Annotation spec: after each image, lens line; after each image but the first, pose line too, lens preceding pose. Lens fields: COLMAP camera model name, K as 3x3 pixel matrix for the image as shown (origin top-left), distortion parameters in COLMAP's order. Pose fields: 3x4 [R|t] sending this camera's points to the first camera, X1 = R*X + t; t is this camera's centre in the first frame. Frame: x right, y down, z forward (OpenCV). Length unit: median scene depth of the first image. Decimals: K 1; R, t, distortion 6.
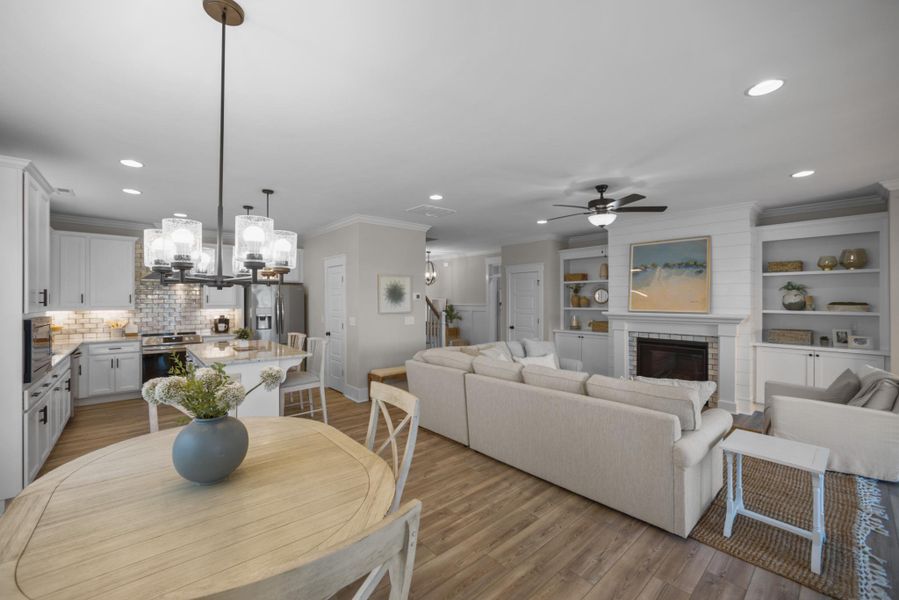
lens RADIAL K [[365.4, 0, 453.6], [0, 365.4, 296.3], [0, 0, 1]] dist [-0.033477, 0.015939]
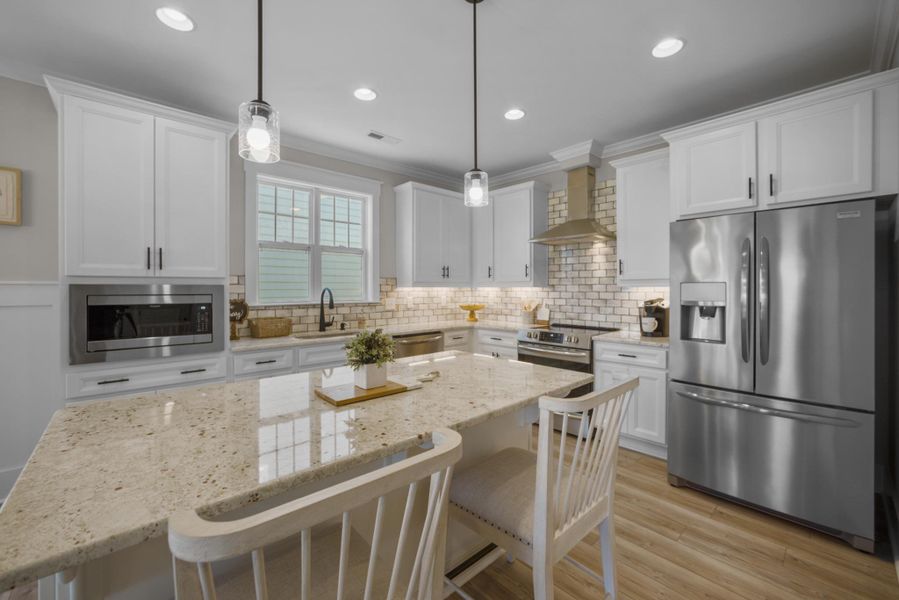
lens RADIAL K [[365.4, 0, 453.6], [0, 365.4, 296.3], [0, 0, 1]] dist [-0.033477, 0.015939]
pose [[0.029064, 0.021800, -0.999340, -0.194526], [0.011149, 0.999693, 0.022132, 0.039904], [0.999515, -0.011785, 0.028812, 0.850110]]
